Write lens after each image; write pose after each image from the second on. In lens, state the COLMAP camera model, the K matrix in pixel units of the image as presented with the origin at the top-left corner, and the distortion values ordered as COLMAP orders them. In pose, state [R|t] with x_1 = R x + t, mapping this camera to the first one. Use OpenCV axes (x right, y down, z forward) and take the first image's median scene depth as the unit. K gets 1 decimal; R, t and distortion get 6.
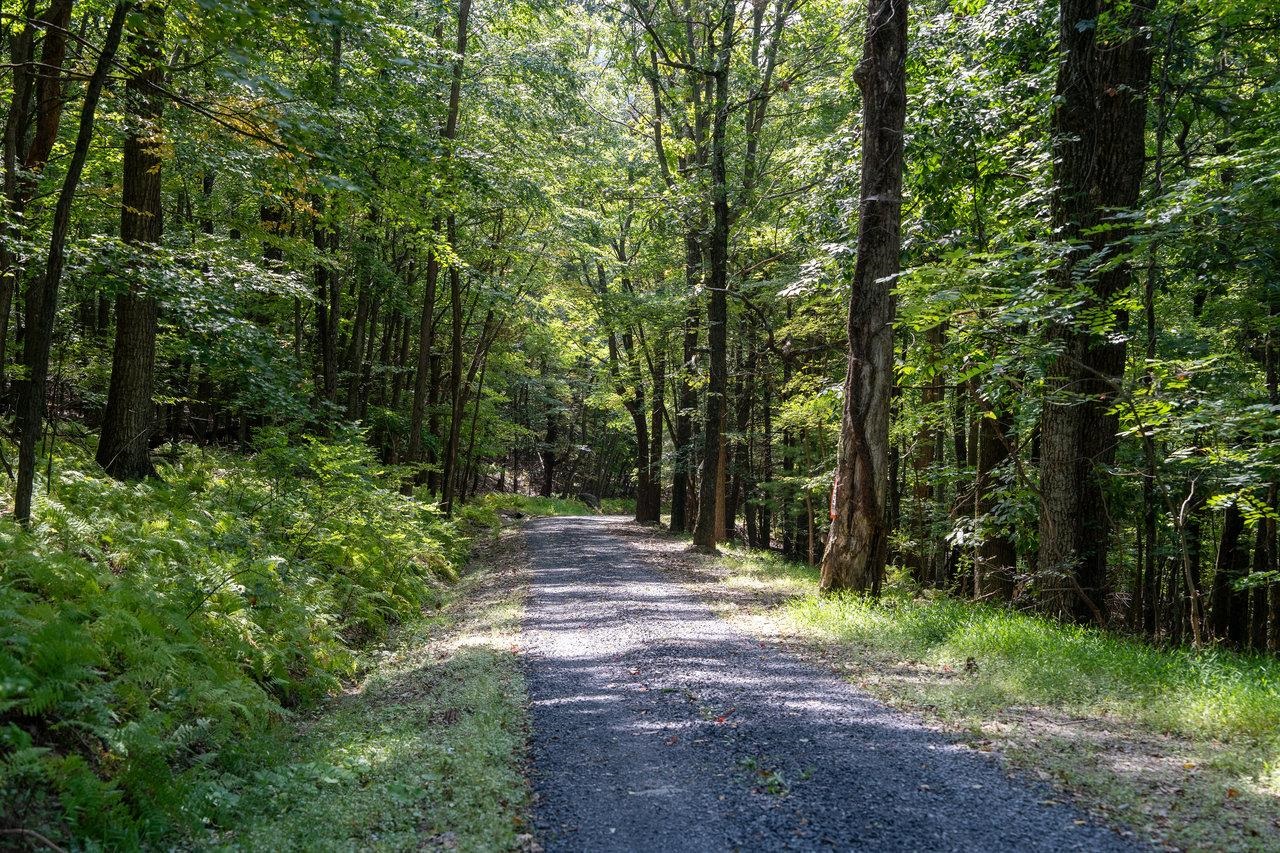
lens RADIAL K [[2004.9, 0, 640.1], [0, 2004.9, 427.8], [0, 0, 1]] dist [0.246786, 0.000000]
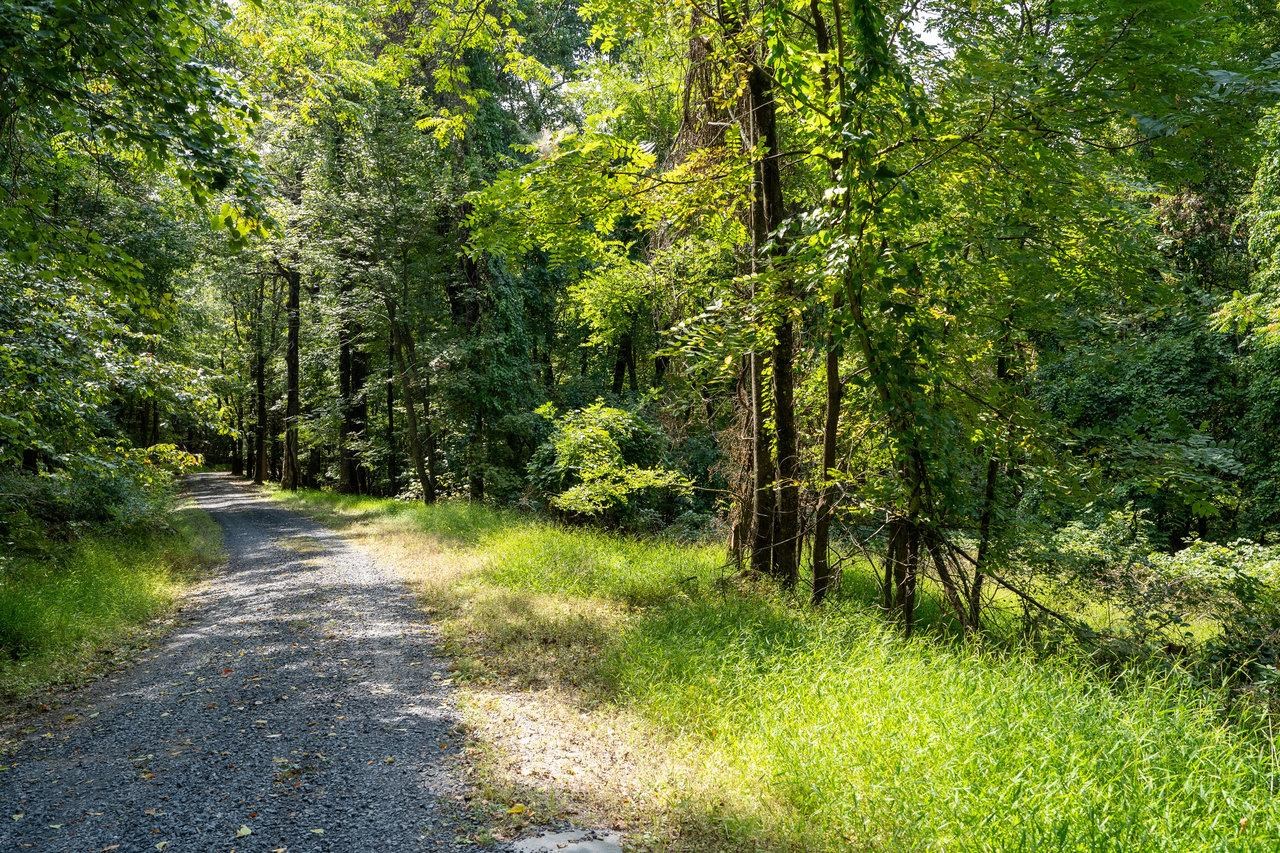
lens RADIAL K [[1040.5, 0, 639.4], [0, 1040.5, 428.2], [0, 0, 1]] dist [-0.002492, -0.000428]
pose [[0.931818, -0.030013, 0.361682, 0.004969], [0.025948, 0.999534, 0.016094, -0.020392], [-0.361997, -0.005612, 0.932163, -0.439259]]
